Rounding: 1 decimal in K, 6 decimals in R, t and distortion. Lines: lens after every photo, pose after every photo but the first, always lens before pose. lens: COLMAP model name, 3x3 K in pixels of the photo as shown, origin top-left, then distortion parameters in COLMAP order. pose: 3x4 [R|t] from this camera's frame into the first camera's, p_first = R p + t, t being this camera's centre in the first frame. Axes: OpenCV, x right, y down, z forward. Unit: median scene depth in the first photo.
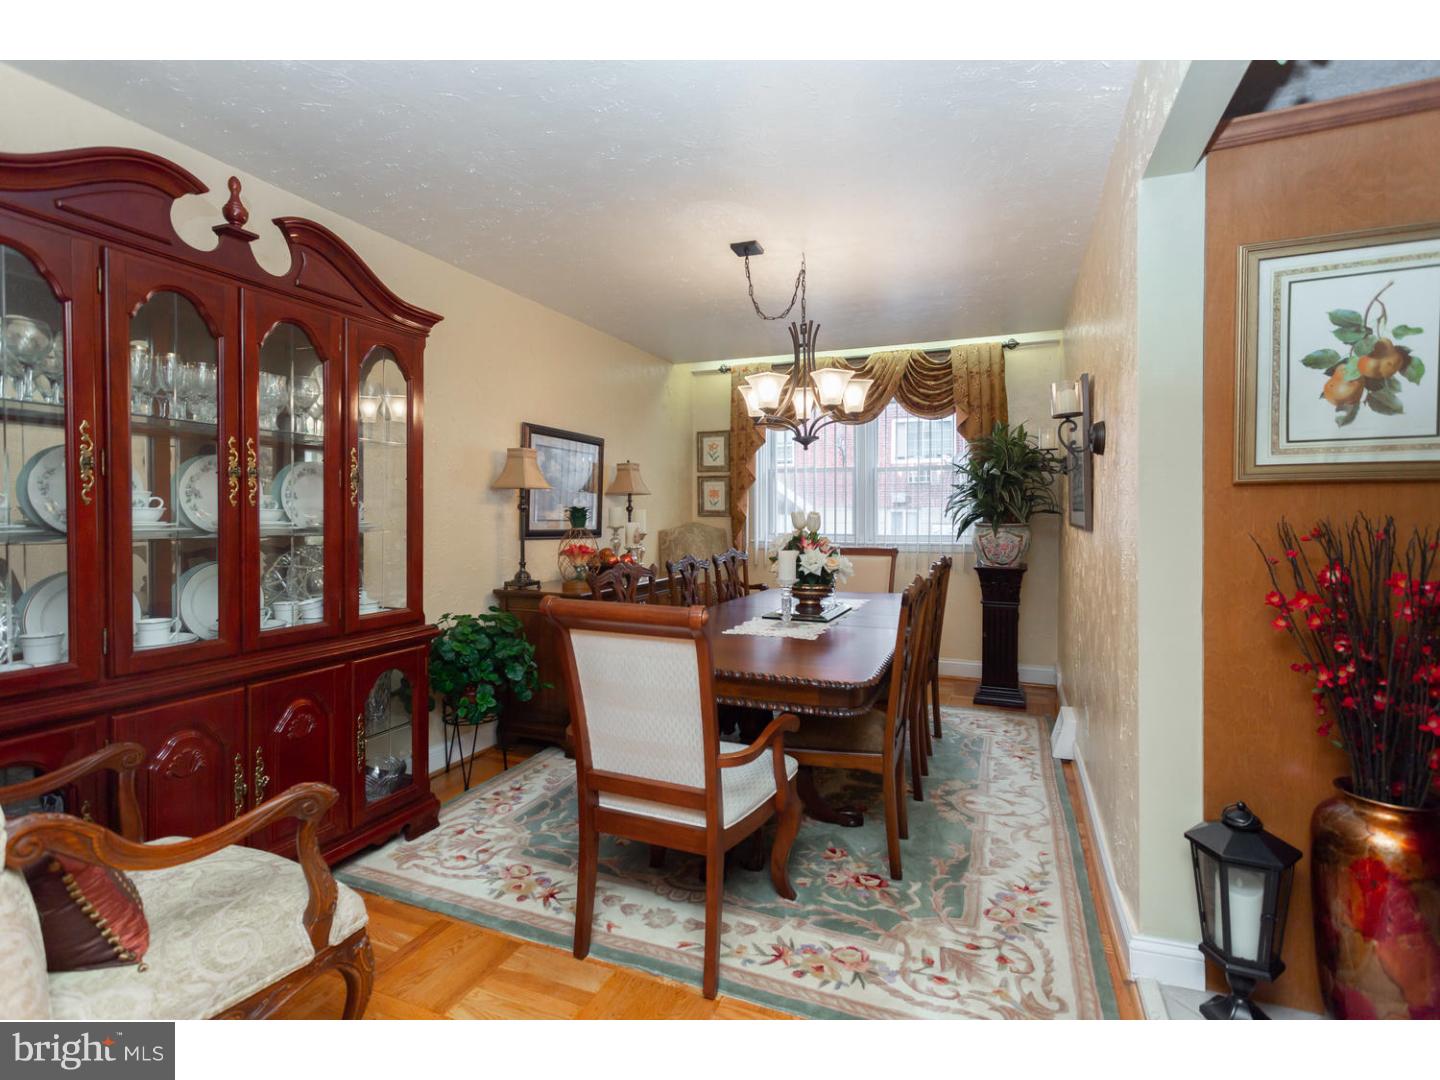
lens RADIAL K [[641.5, 0, 757.2], [0, 641.5, 530.2], [0, 0, 1]] dist [0.003915, 0.001048]
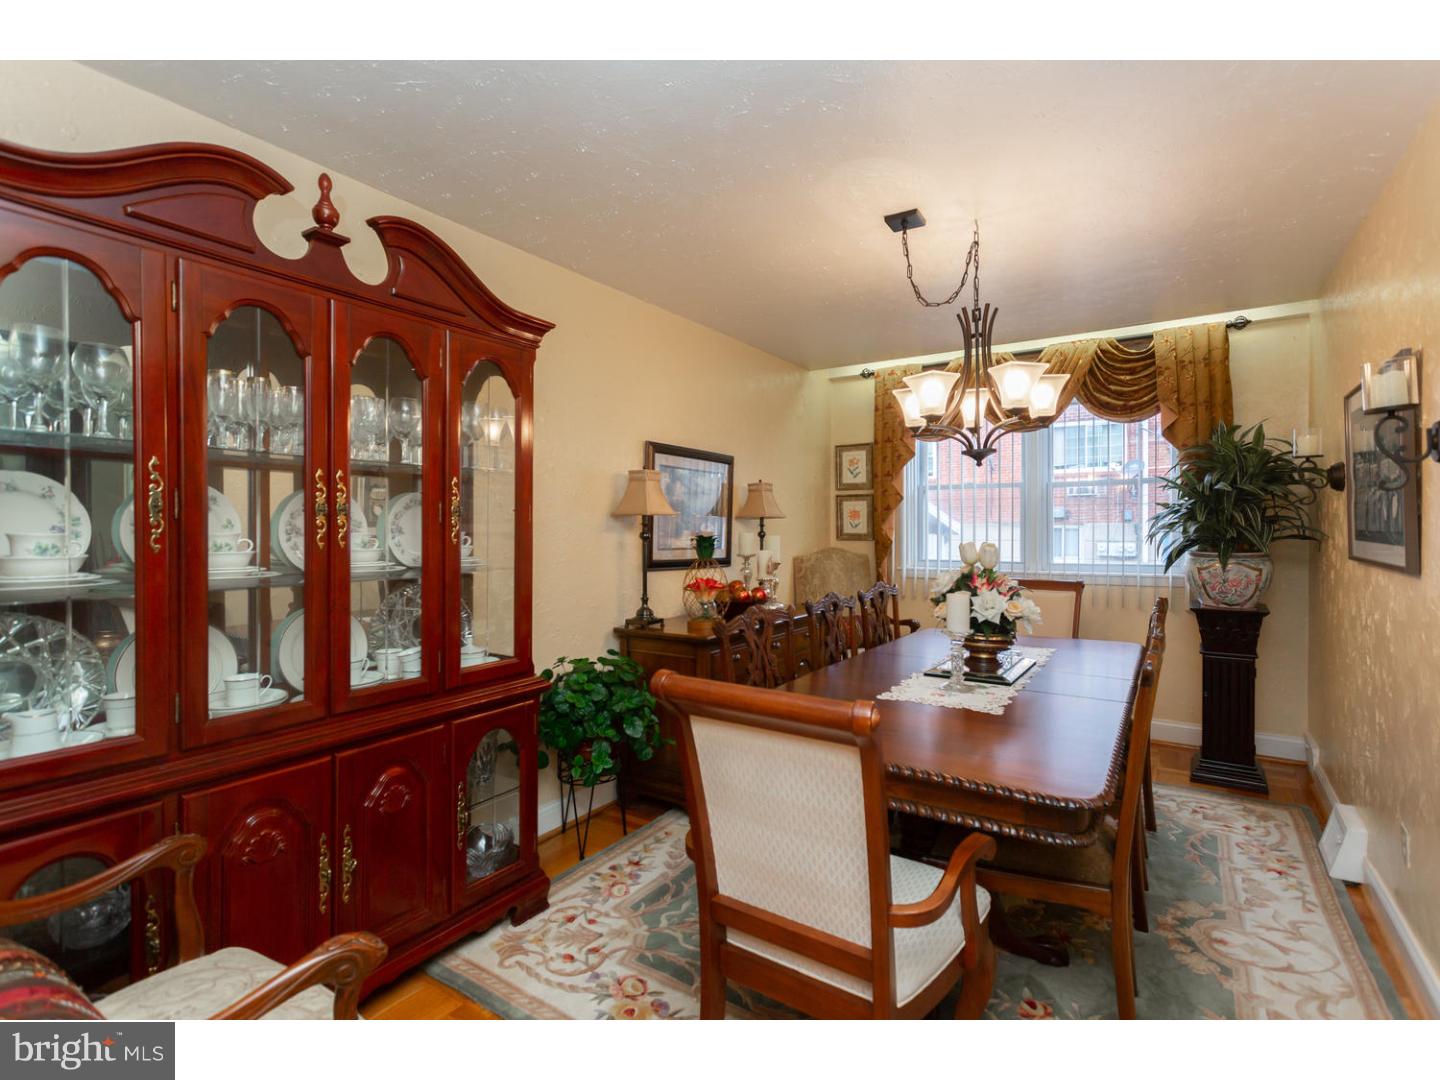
lens RADIAL K [[653.4, 0, 763.0], [0, 653.4, 535.6], [0, 0, 1]] dist [0.005170, 0.000253]
pose [[0.982048, -0.001277, -0.188626, -0.036106], [-0.001006, 0.999927, -0.012007, -0.028475], [0.188627, 0.011982, 0.981976, 0.152515]]
